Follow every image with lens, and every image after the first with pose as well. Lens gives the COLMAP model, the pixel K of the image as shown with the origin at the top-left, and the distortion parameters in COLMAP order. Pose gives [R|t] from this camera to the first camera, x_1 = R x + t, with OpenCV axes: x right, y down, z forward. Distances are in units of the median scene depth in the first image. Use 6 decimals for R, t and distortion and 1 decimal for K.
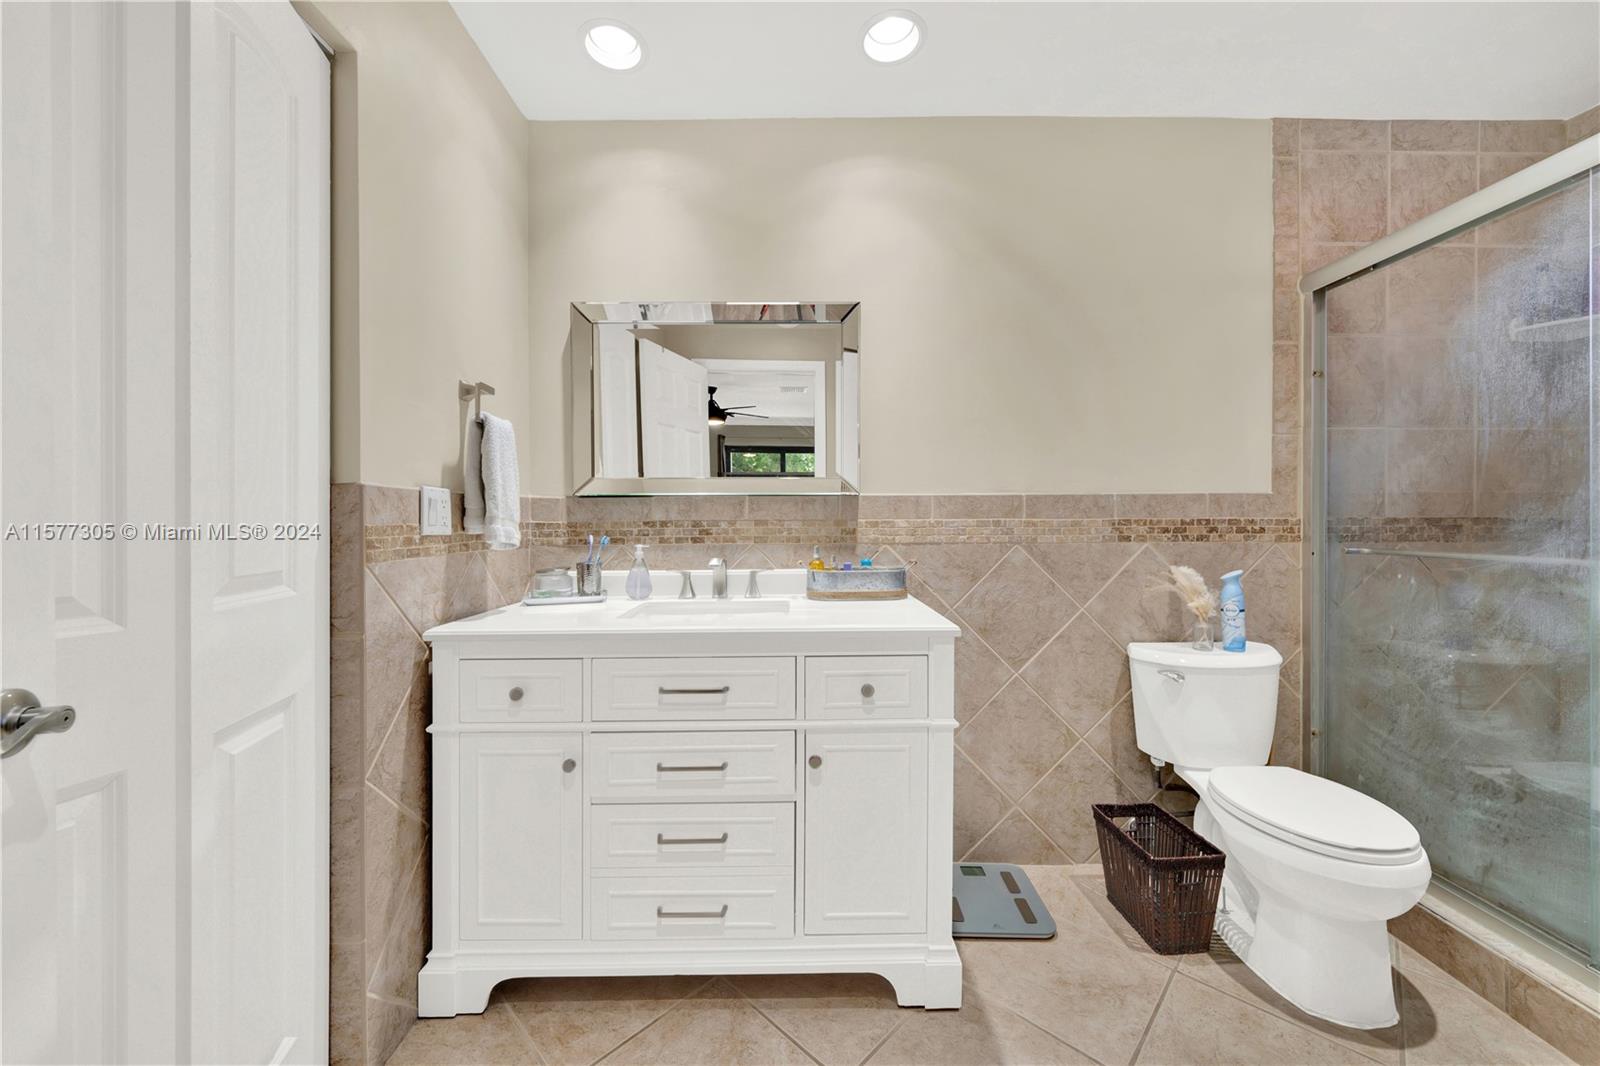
lens RADIAL K [[626.0, 0, 800.0], [0, 626.0, 533.0], [0, 0, 1]] dist [-0.000722, -0.000120]
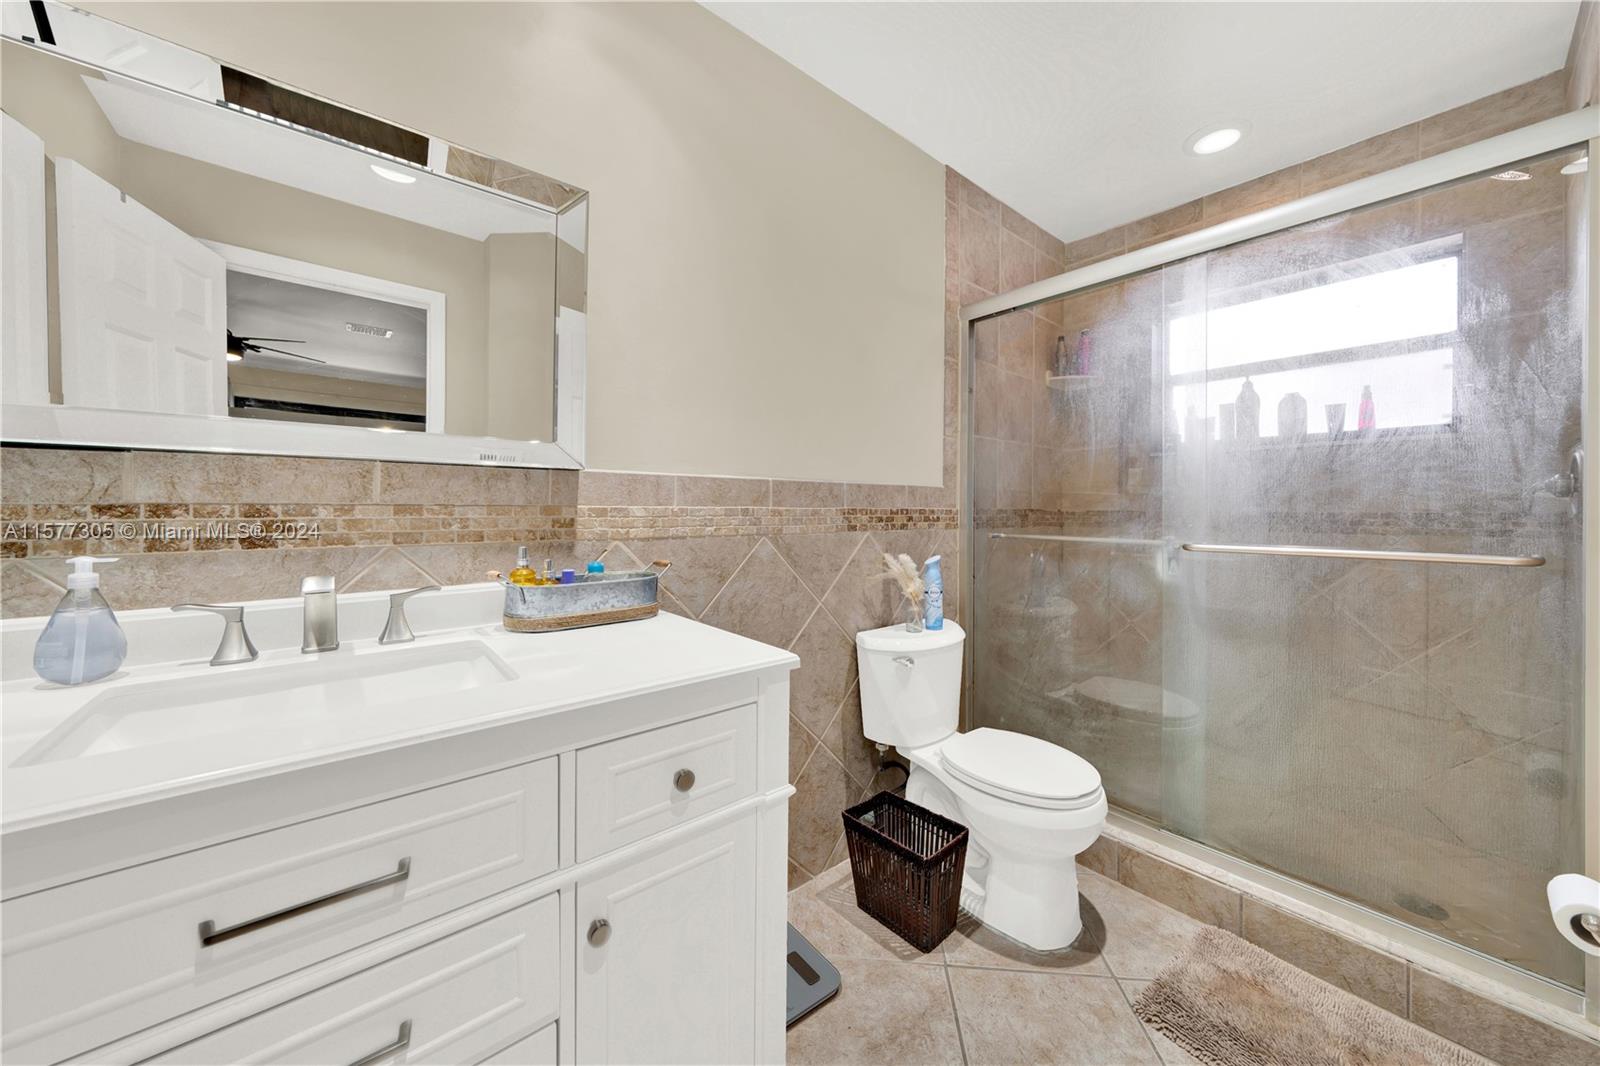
lens RADIAL K [[569.3, 0, 802.2], [0, 569.3, 514.4], [0, 0, 1]] dist [-0.001734, -0.000004]
pose [[0.766843, 0.002036, 0.641831, -0.122935], [0.003248, 0.999970, -0.007052, -0.006661], [-0.641826, 0.007493, 0.766814, 0.363142]]
